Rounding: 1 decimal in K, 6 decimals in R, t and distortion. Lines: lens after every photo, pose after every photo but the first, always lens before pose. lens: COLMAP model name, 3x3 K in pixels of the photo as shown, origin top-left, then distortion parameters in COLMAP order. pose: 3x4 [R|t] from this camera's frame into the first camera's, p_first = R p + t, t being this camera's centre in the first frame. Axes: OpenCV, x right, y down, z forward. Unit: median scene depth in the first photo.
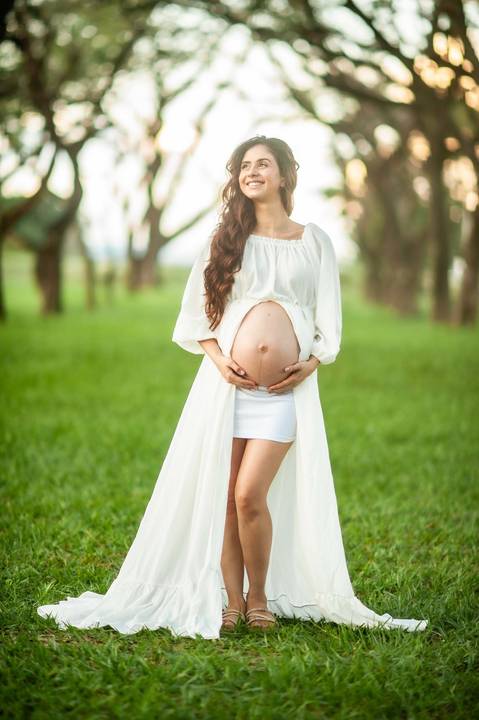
lens RADIAL K [[2782.0, 0, 239.5], [0, 2782.0, 360.0], [0, 0, 1]] dist [0.106178, -5.286382]
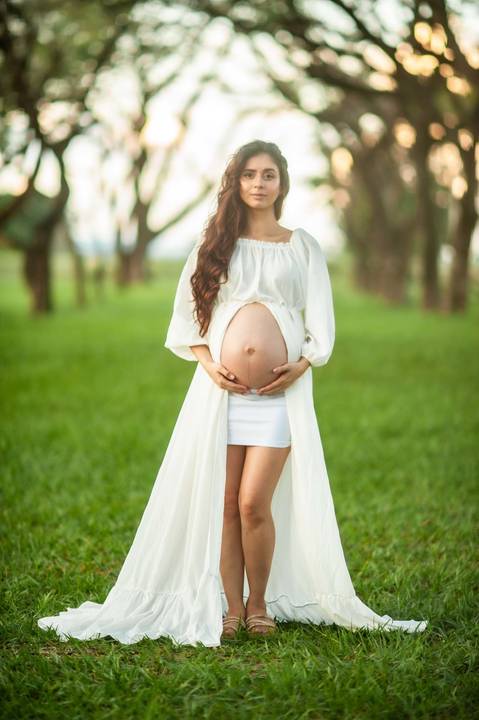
lens RADIAL K [[2782.0, 0, 239.5], [0, 2782.0, 360.0], [0, 0, 1]] dist [0.106178, -5.286382]
pose [[0.999564, -0.029380, 0.002989, -0.000171], [0.029370, 0.999563, 0.003428, -0.003871], [-0.003088, -0.003338, 0.999990, -0.001986]]
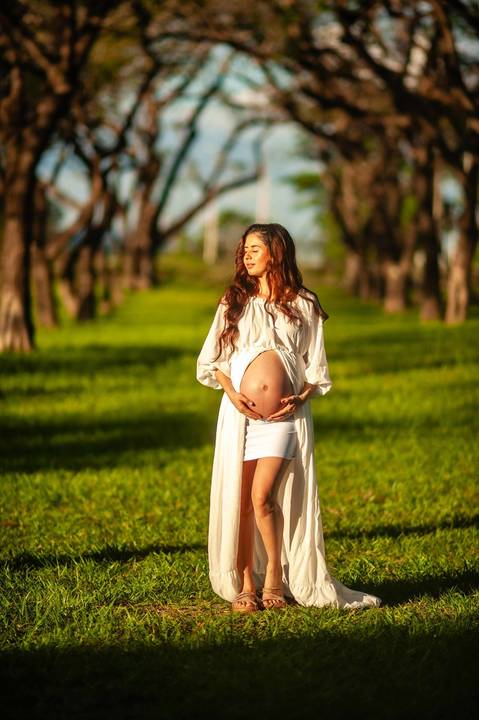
lens RADIAL K [[2782.0, 0, 239.5], [0, 2782.0, 360.0], [0, 0, 1]] dist [0.106178, -5.286382]
pose [[0.999536, -0.028505, 0.010718, -0.061328], [0.028449, 0.999581, 0.005335, -0.010458], [-0.010865, -0.005028, 0.999928, -0.405851]]
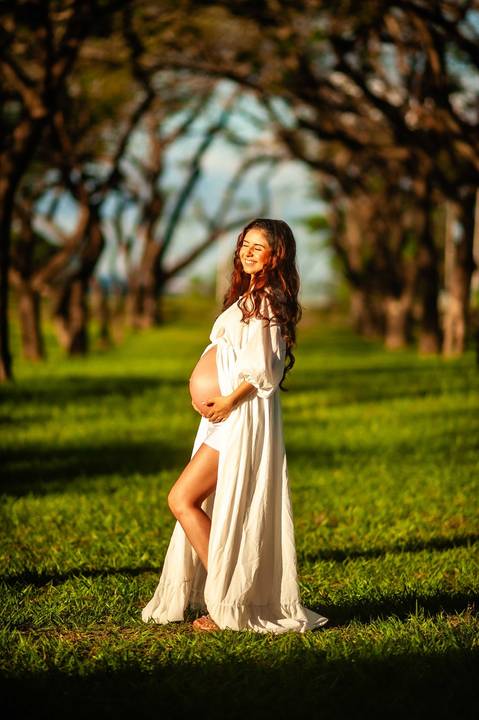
lens RADIAL K [[2782.0, 0, 239.5], [0, 2782.0, 360.0], [0, 0, 1]] dist [0.106178, -5.286382]
pose [[0.999534, -0.030099, 0.005042, -0.032333], [0.030152, 0.999487, -0.010810, 0.001922], [-0.004714, 0.010957, 0.999929, -0.341008]]
